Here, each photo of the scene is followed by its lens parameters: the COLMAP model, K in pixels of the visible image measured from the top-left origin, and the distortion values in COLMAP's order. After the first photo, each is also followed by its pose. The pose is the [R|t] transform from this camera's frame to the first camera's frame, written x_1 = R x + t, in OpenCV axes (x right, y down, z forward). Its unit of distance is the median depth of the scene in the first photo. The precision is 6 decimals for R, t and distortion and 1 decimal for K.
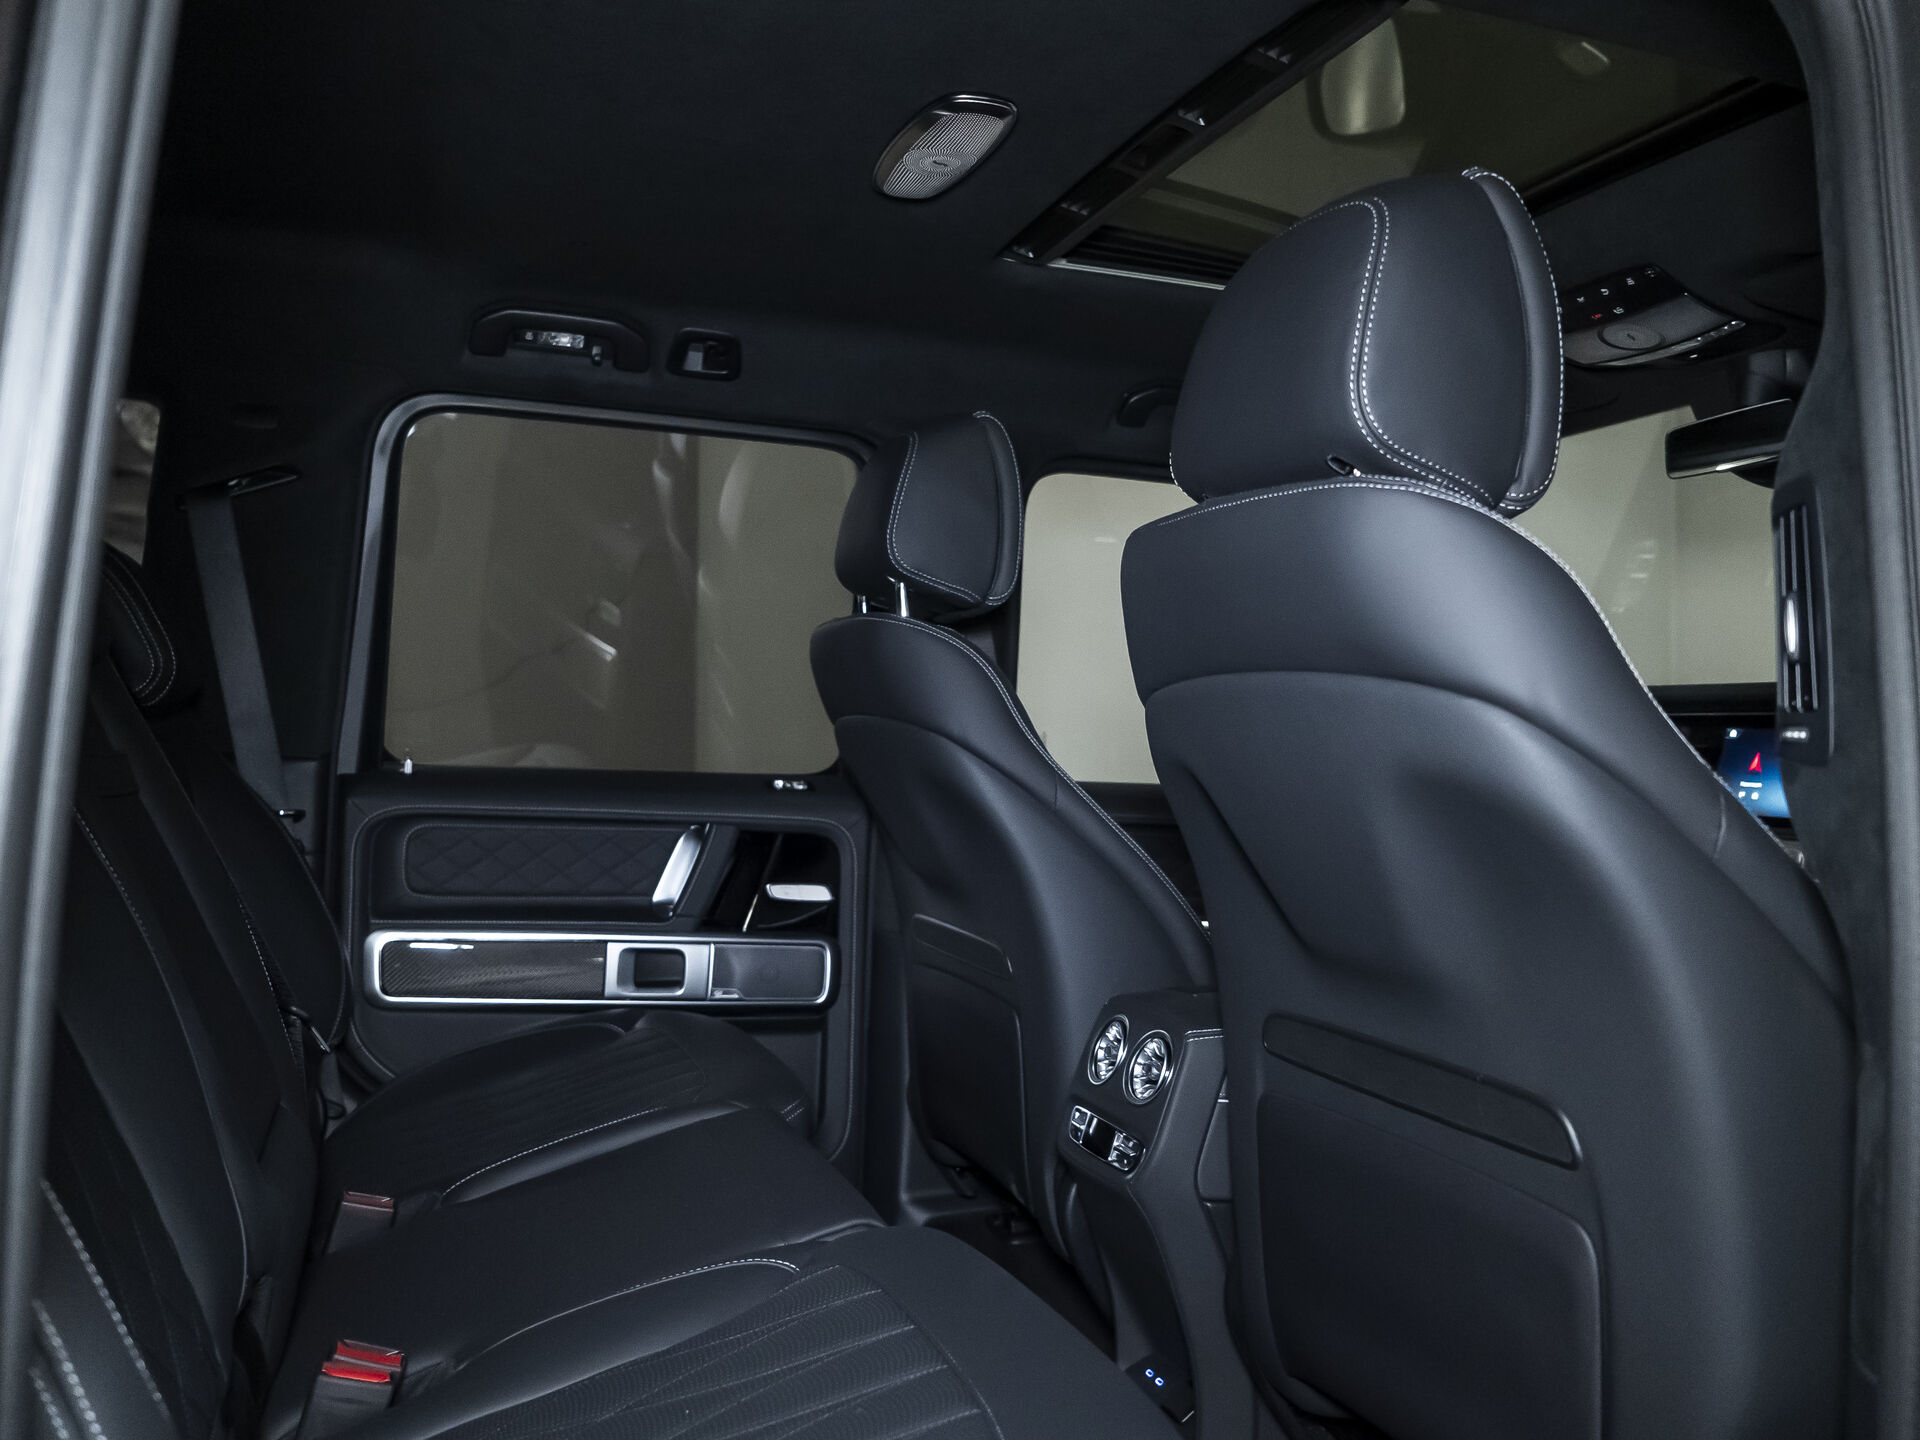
lens RADIAL K [[1472.1, 0, 930.7], [0, 1472.1, 720.4], [0, 0, 1]] dist [-0.017288, 0.005804]
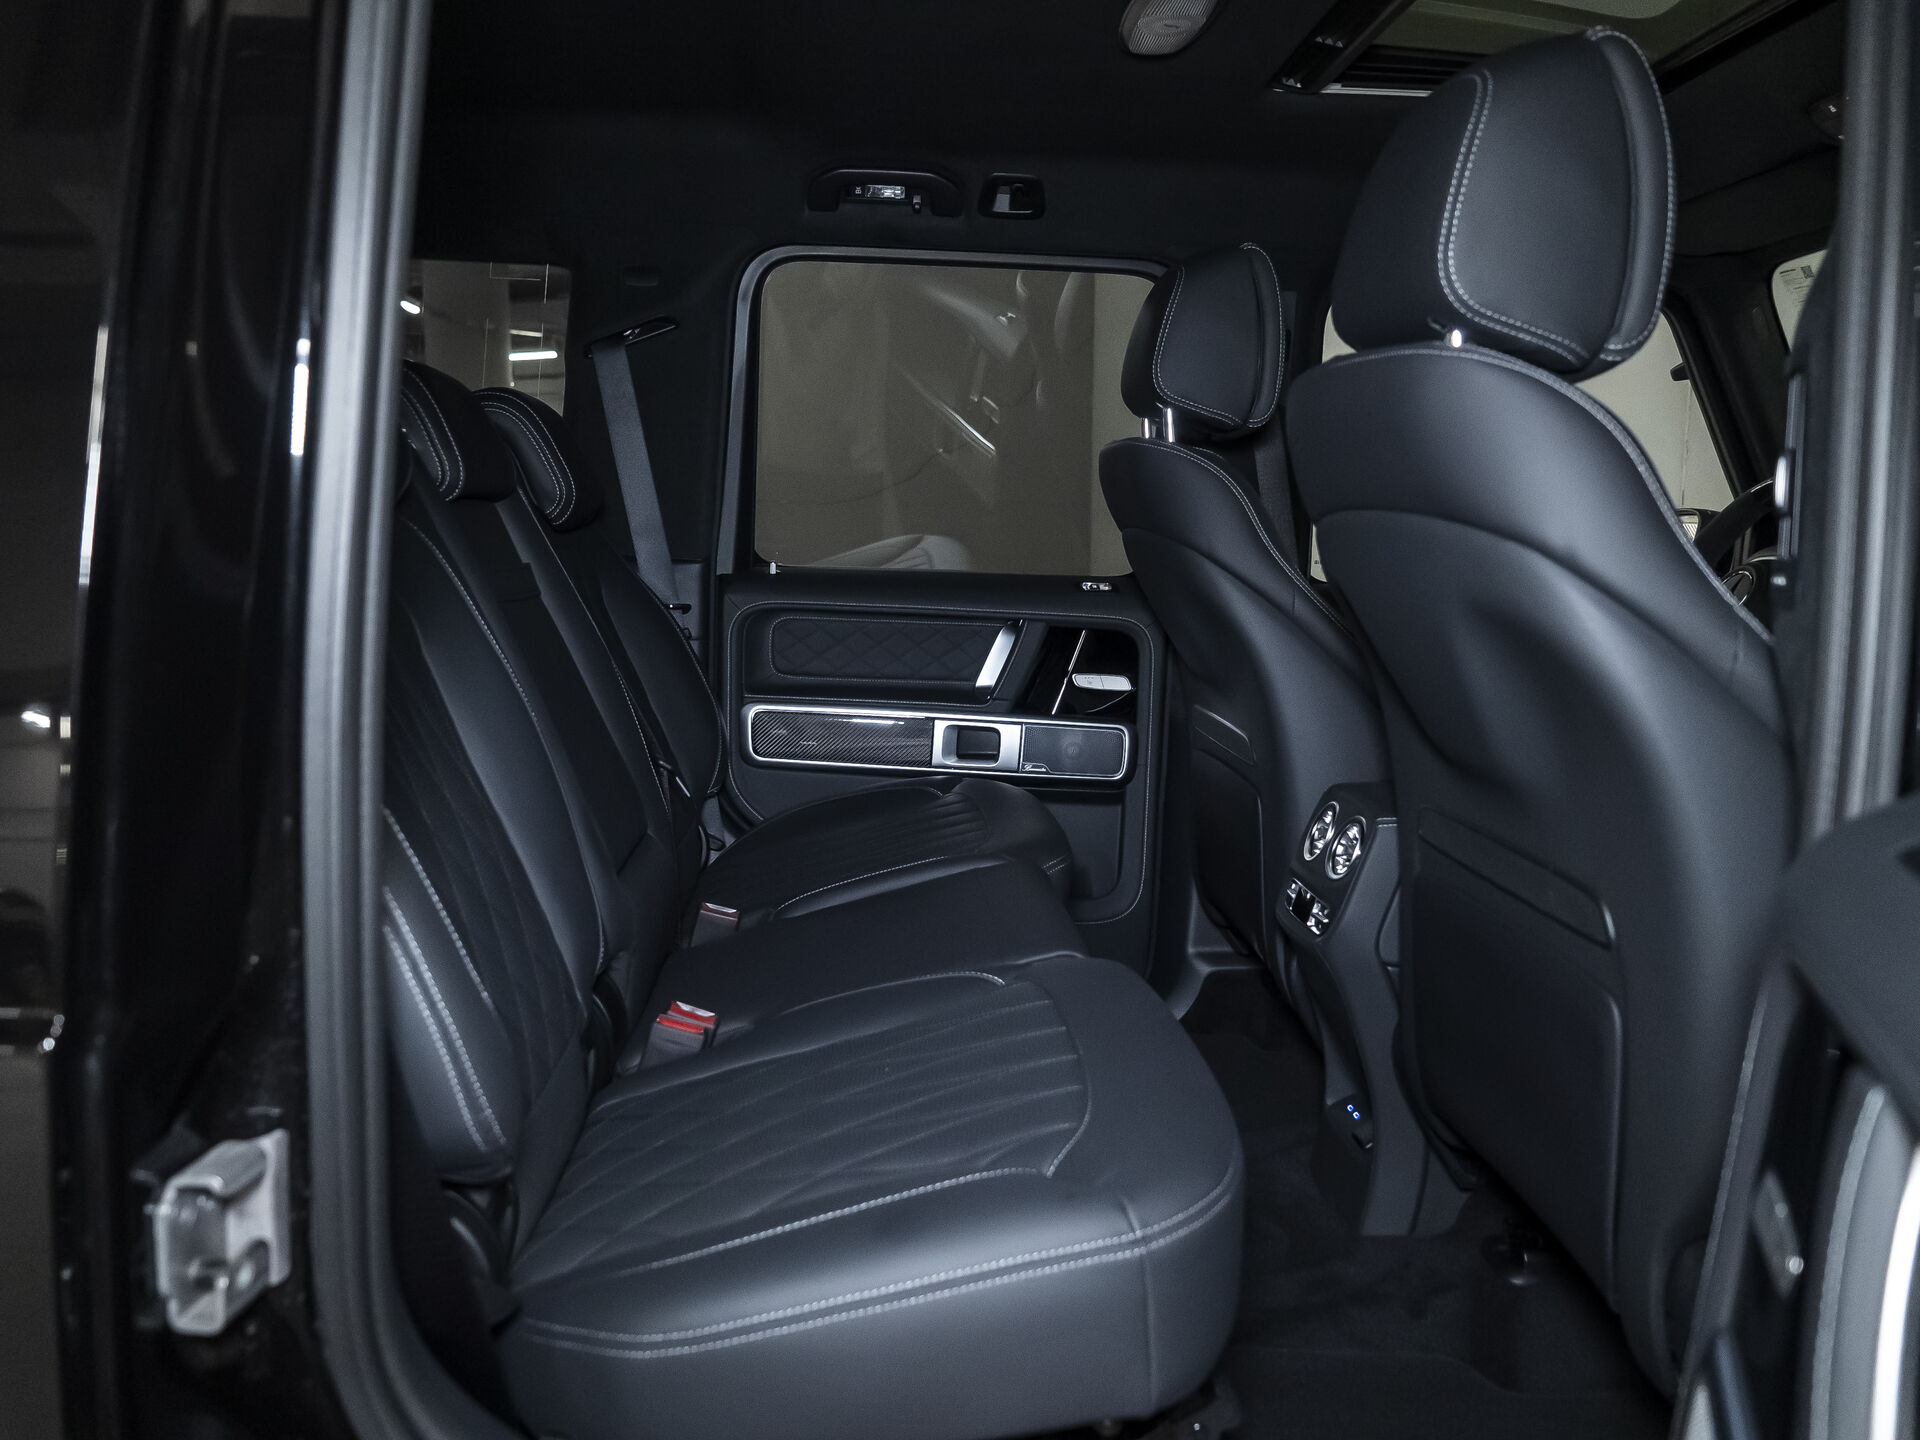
lens RADIAL K [[1452.9, 0, 960.0], [0, 1452.9, 720.0], [0, 0, 1]] dist [-0.009402, 0.003728]
pose [[0.959058, 0.038754, -0.280545, 0.133049], [0.003525, 0.988883, 0.148655, -0.022675], [0.283188, -0.143558, 0.948259, -0.102806]]
